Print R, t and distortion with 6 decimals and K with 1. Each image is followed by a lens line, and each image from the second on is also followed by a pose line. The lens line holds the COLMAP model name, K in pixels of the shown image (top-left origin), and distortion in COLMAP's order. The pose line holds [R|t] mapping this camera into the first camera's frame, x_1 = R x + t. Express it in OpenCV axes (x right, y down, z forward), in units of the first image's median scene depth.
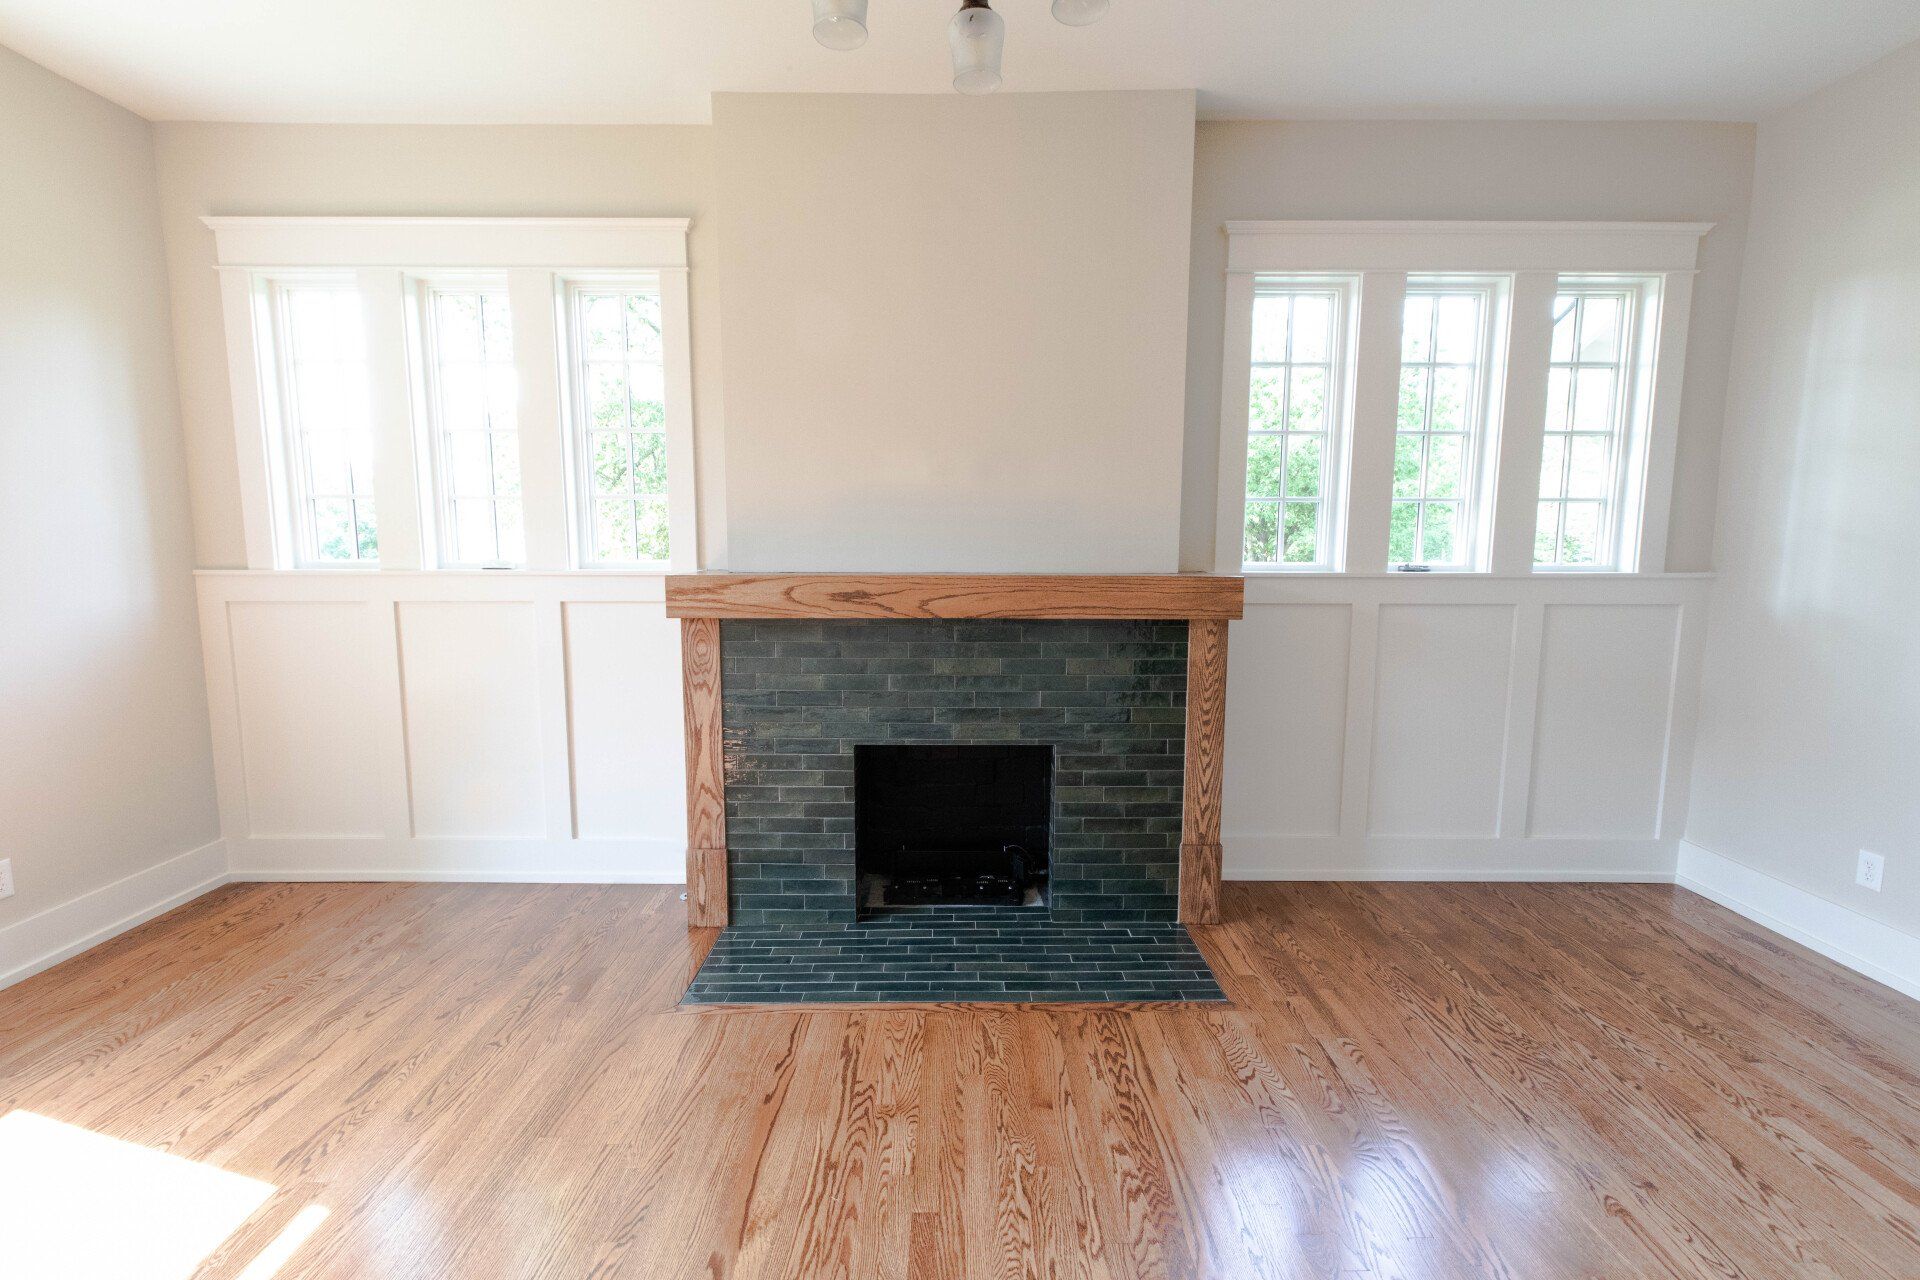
lens RADIAL K [[850.1, 0, 959.1], [0, 850.1, 637.7], [0, 0, 1]] dist [0.000641, 0.000399]
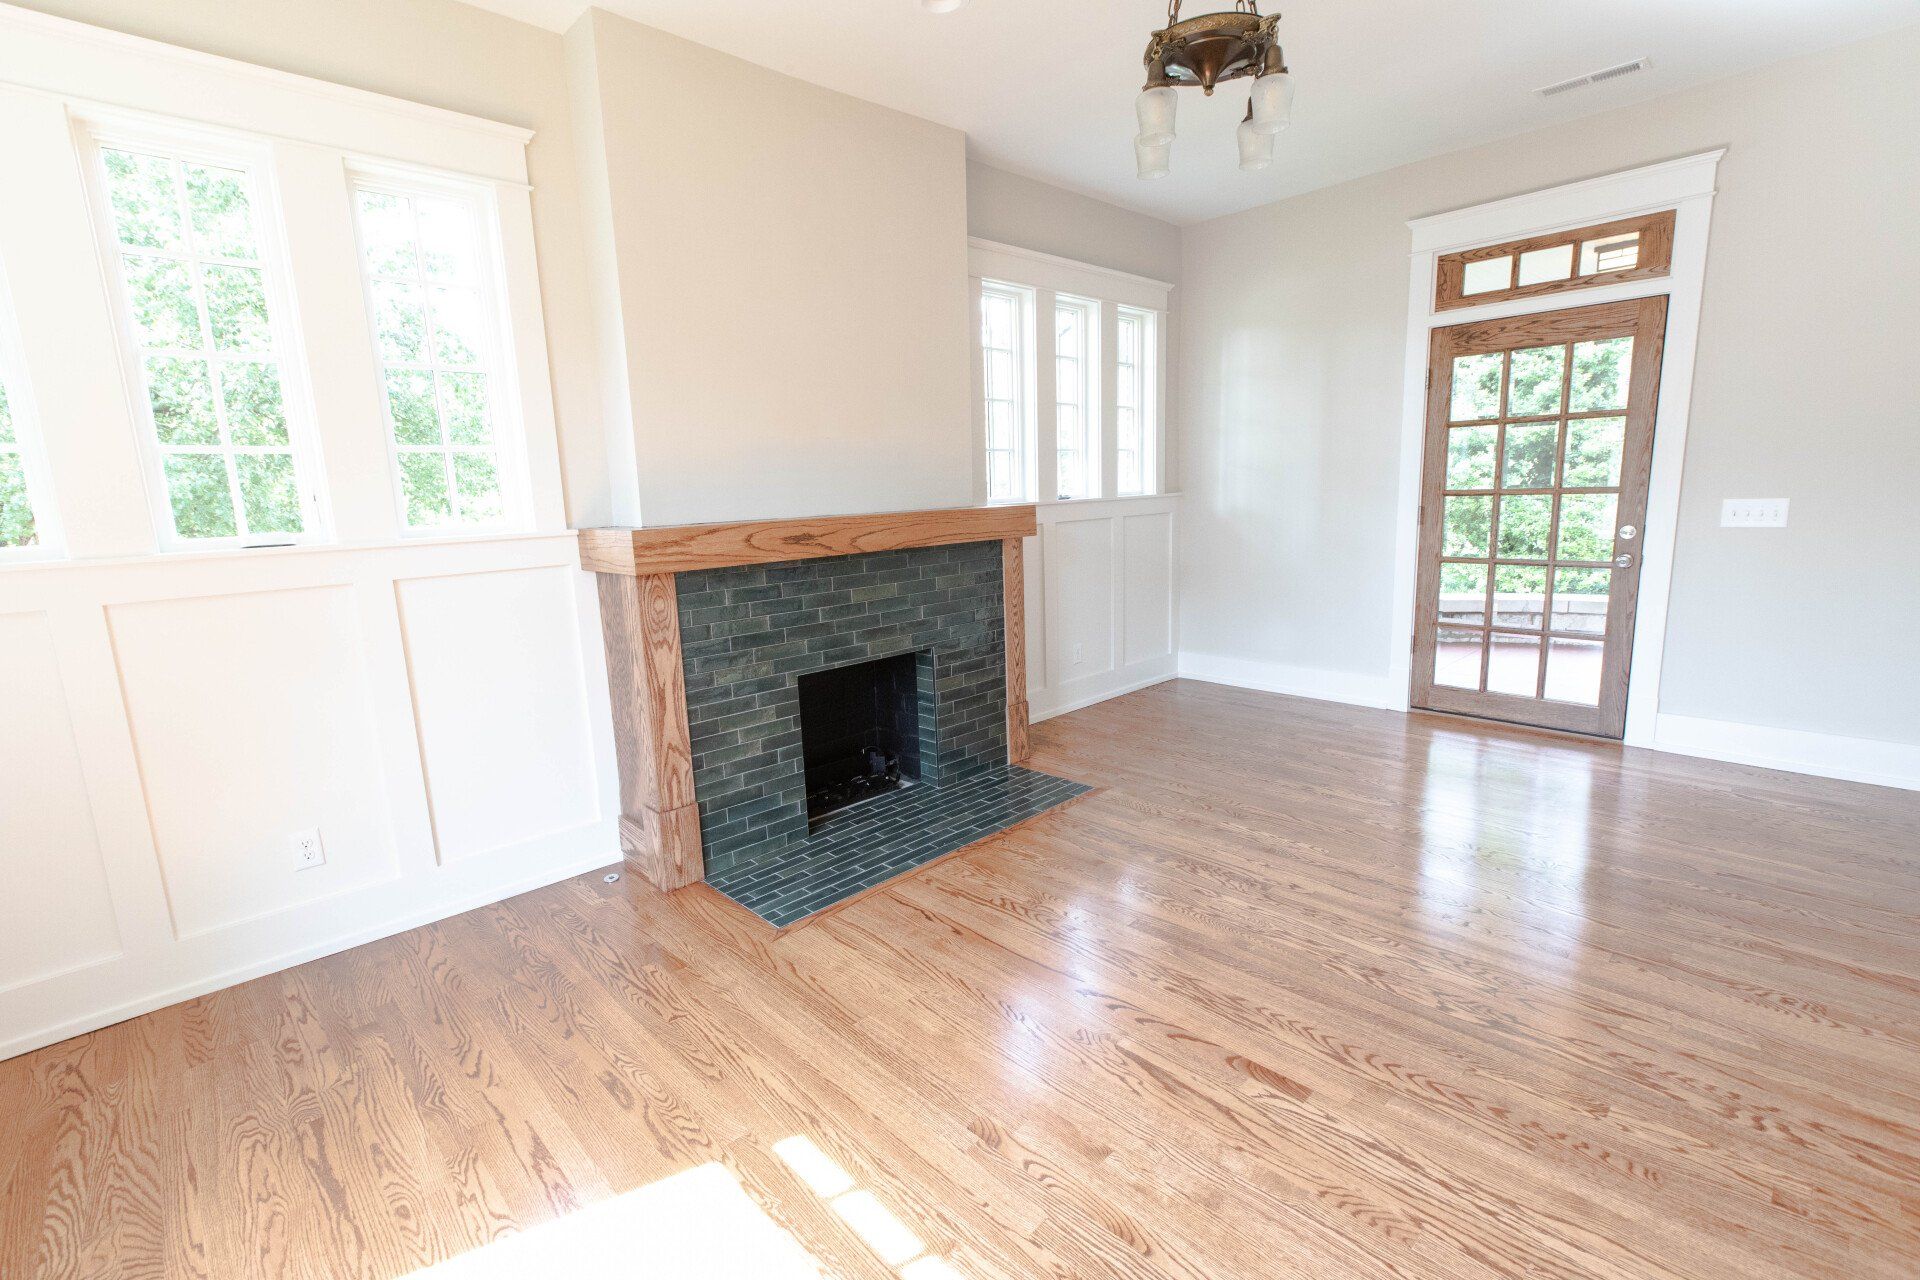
lens RADIAL K [[865.5, 0, 958.9], [0, 865.5, 634.7], [0, 0, 1]] dist [0.000515, -0.000536]
pose [[0.721833, -0.146679, 0.676345, -0.719572], [0.114421, 0.989126, 0.092396, -0.005833], [-0.682543, 0.010694, 0.730767, 0.044085]]
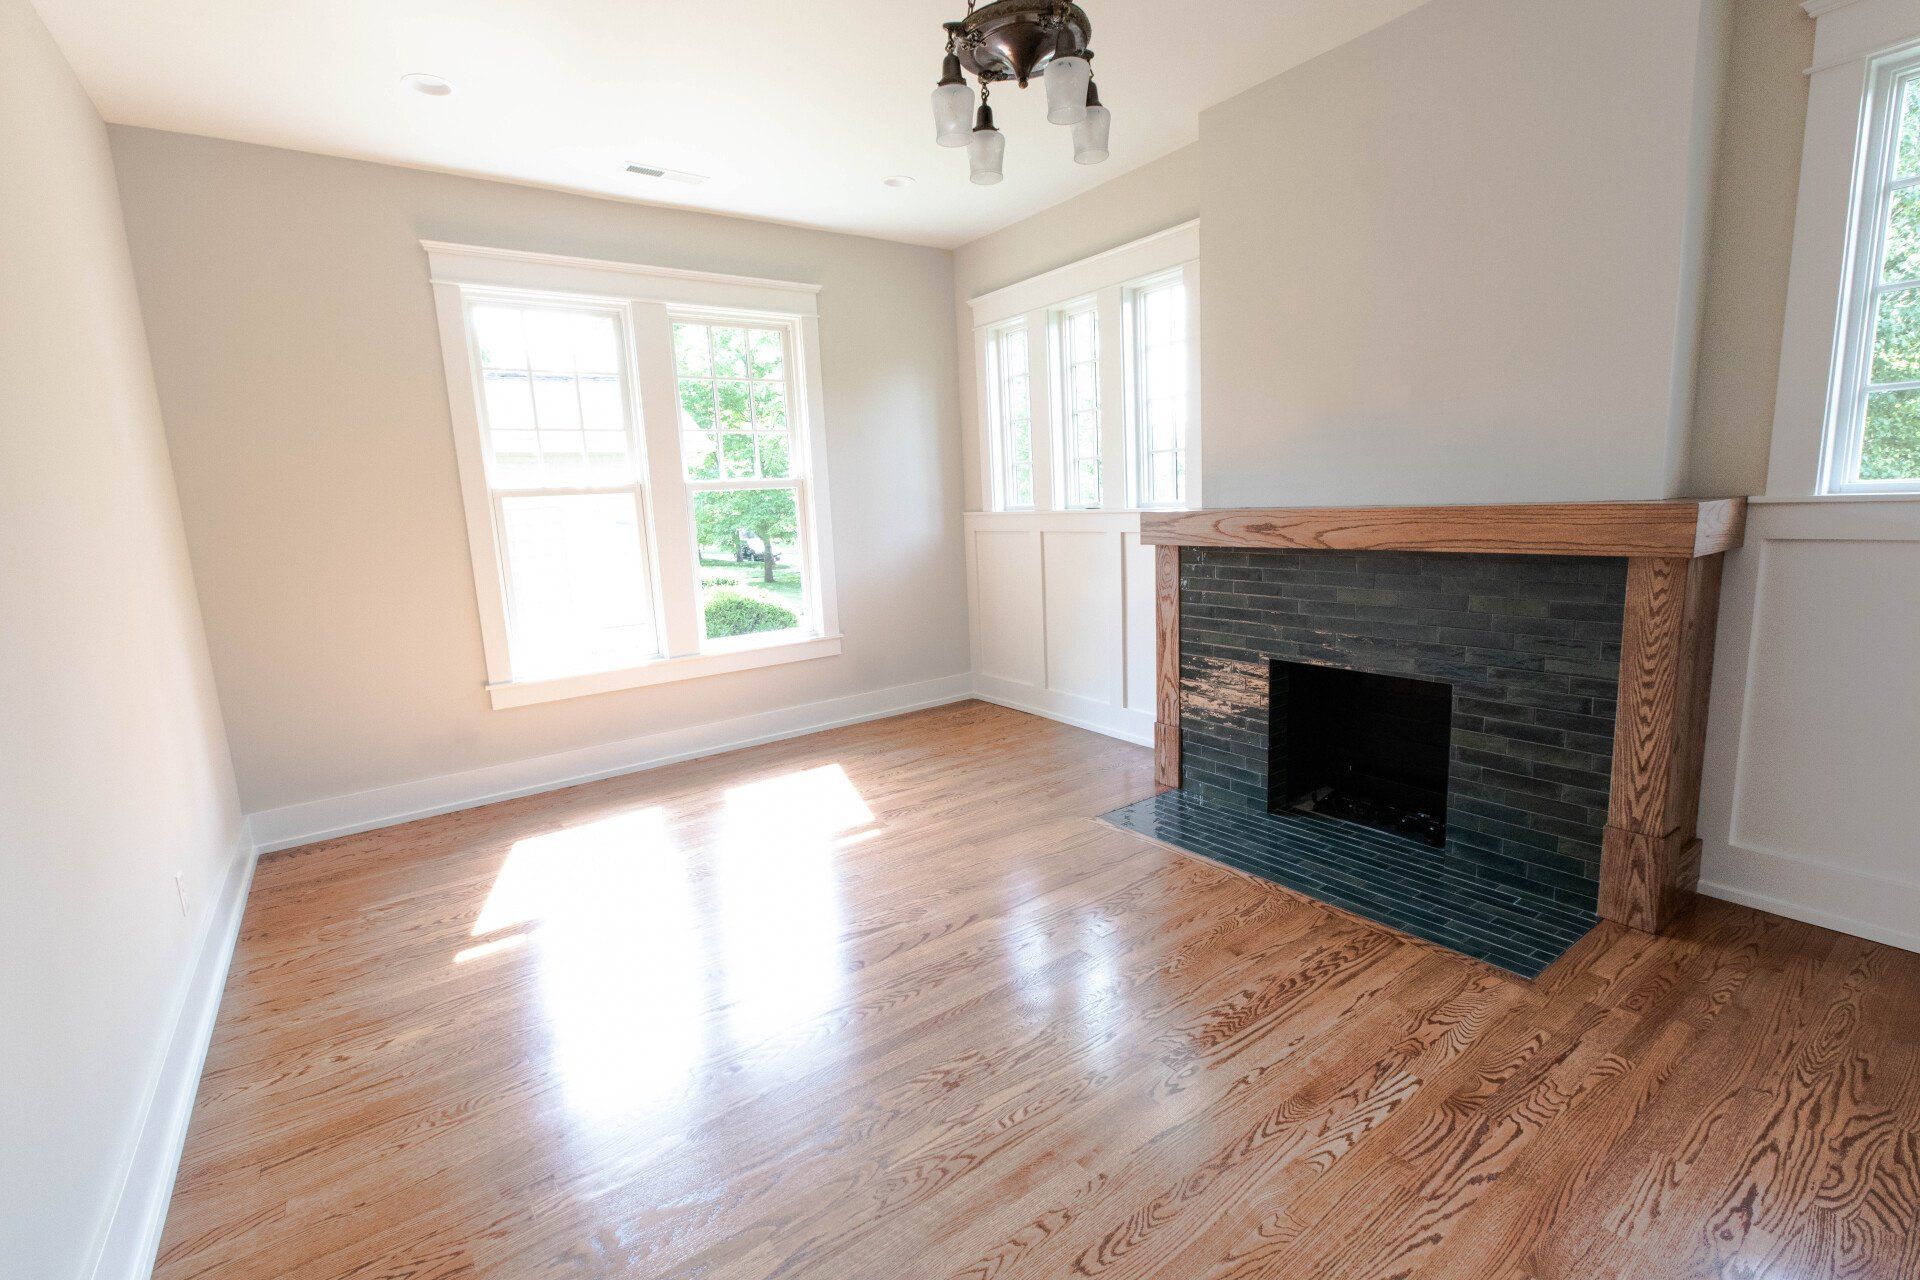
lens RADIAL K [[852.5, 0, 961.1], [0, 852.5, 635.7], [0, 0, 1]] dist [-0.000305, -0.000129]
pose [[0.582473, 0.102120, -0.806410, 0.558782], [-0.042484, 0.994546, 0.095258, 0.003480], [0.811739, -0.021226, 0.583634, -0.008177]]
